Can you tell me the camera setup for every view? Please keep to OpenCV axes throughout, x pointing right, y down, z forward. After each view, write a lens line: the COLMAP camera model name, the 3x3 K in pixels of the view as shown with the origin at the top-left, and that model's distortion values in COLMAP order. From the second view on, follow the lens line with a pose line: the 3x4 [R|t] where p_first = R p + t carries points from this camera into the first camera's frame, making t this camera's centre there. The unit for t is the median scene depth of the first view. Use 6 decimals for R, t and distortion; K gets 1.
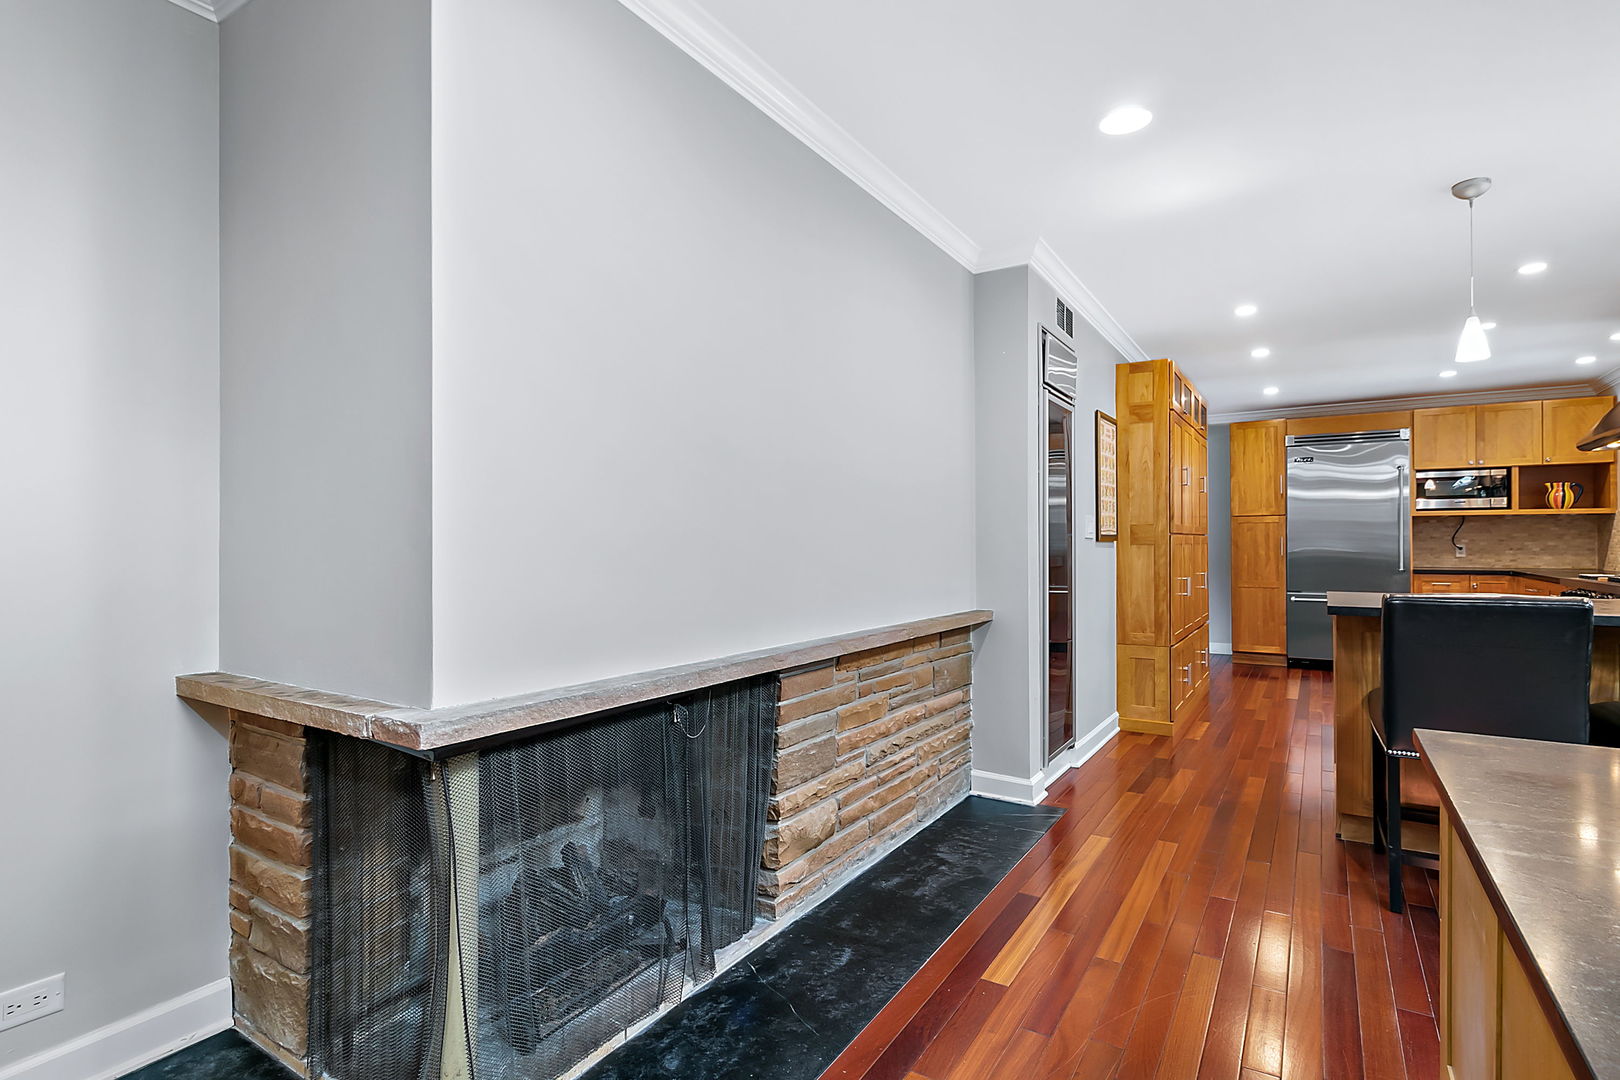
lens RADIAL K [[798.9, 0, 810.0], [0, 798.9, 540.0], [0, 0, 1]] dist [0.000147, 0.000376]
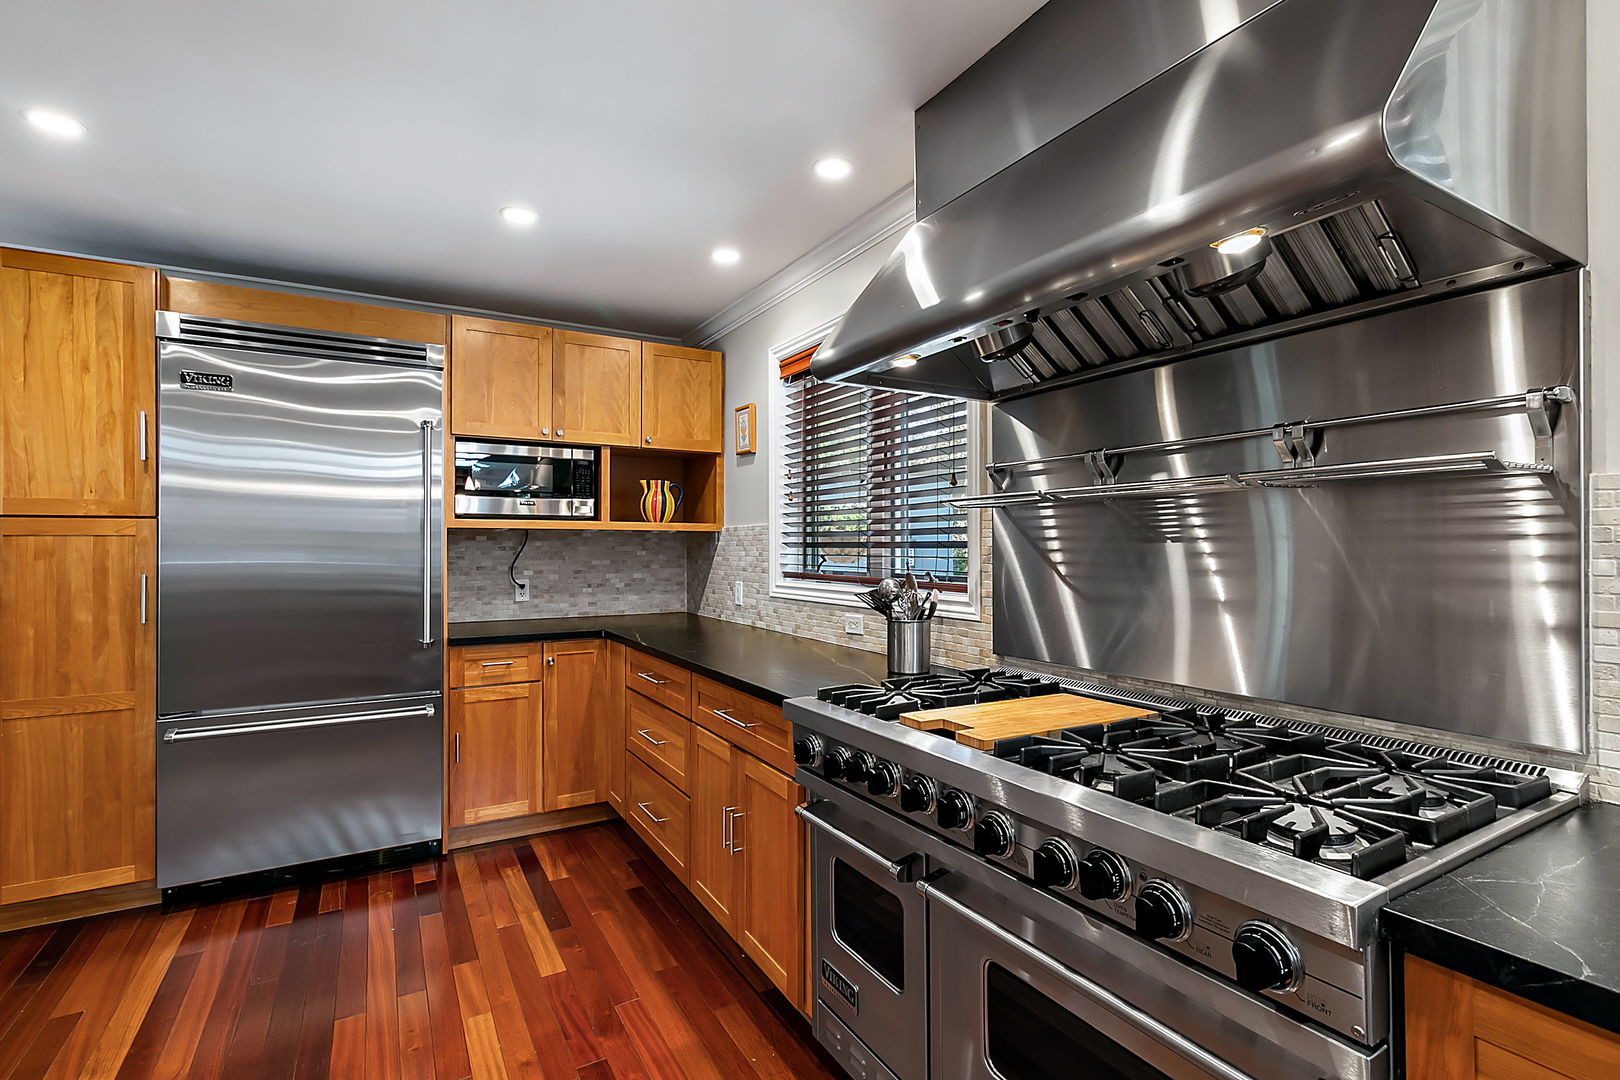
lens RADIAL K [[755.1, 0, 810.0], [0, 755.1, 540.0], [0, 0, 1]] dist [-0.000561, 0.000089]
pose [[0.462392, 0.010113, 0.886618, 0.455226], [-0.003552, 0.999948, -0.009553, -0.019464], [-0.886669, 0.001268, 0.462403, 0.601262]]
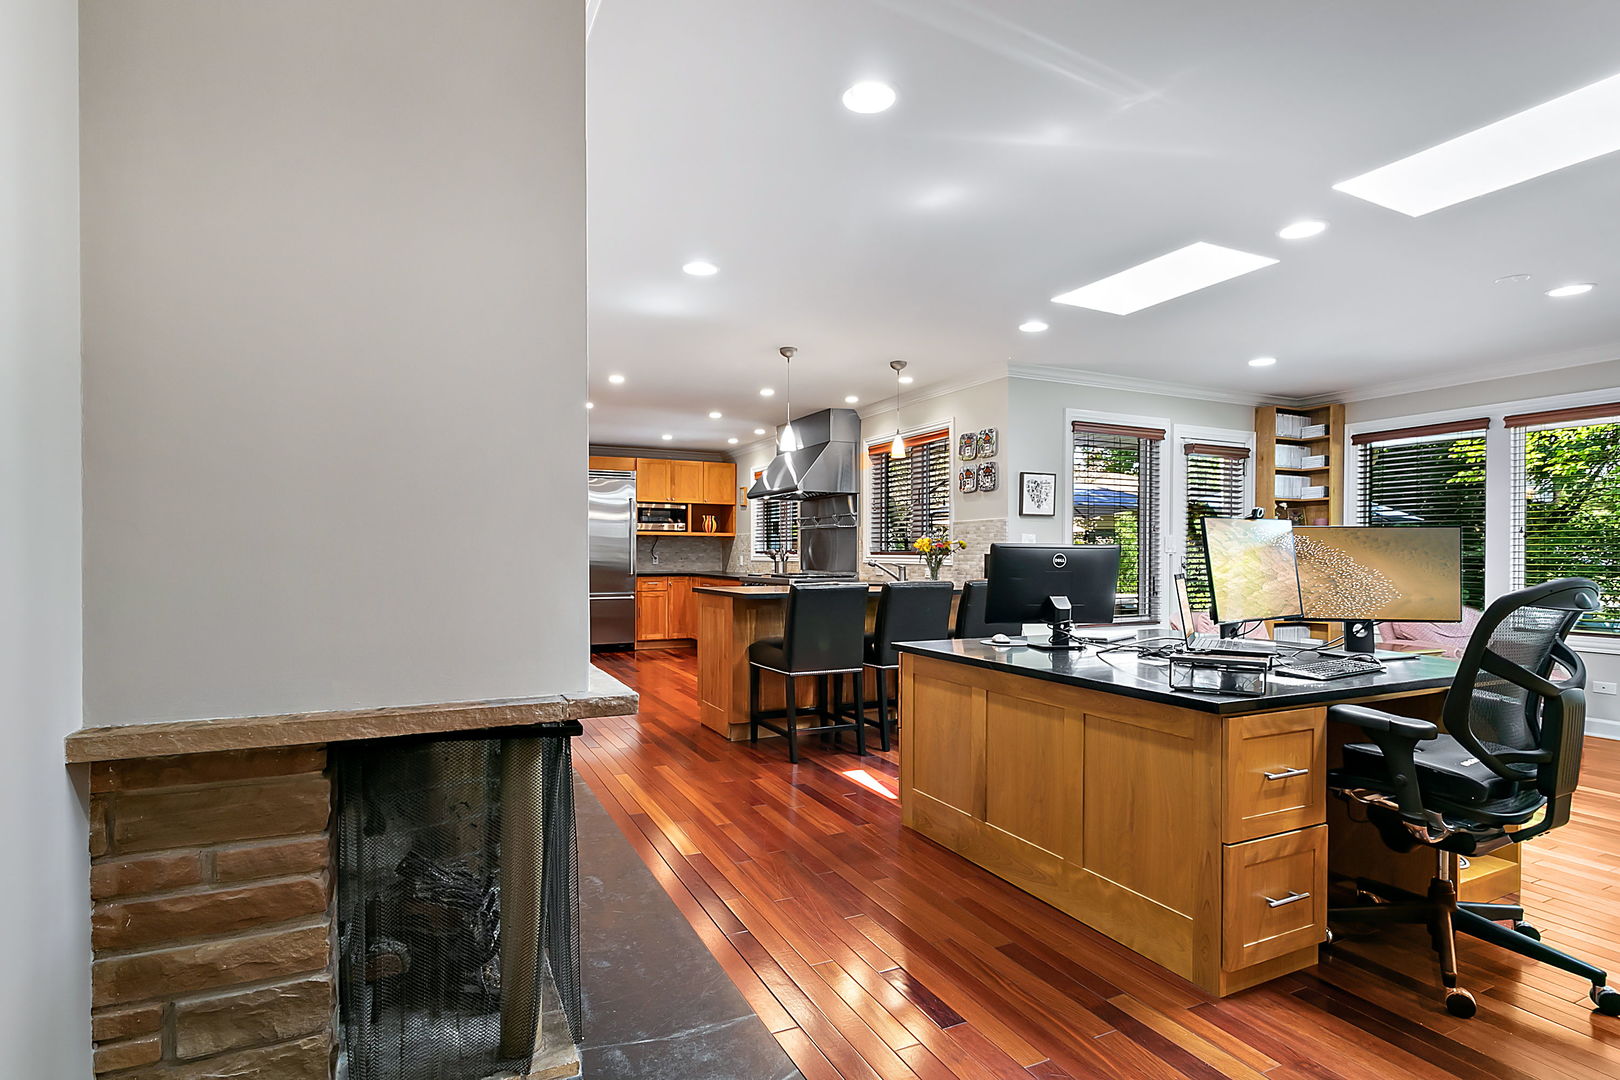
lens RADIAL K [[808.1, 0, 809.7], [0, 808.1, 554.5], [0, 0, 1]] dist [-0.000132, 0.000010]
pose [[0.524025, 0.003003, 0.851698, -0.283034], [-0.007619, 0.999970, 0.001162, 0.000083], [-0.851669, -0.007098, 0.524032, 0.014153]]
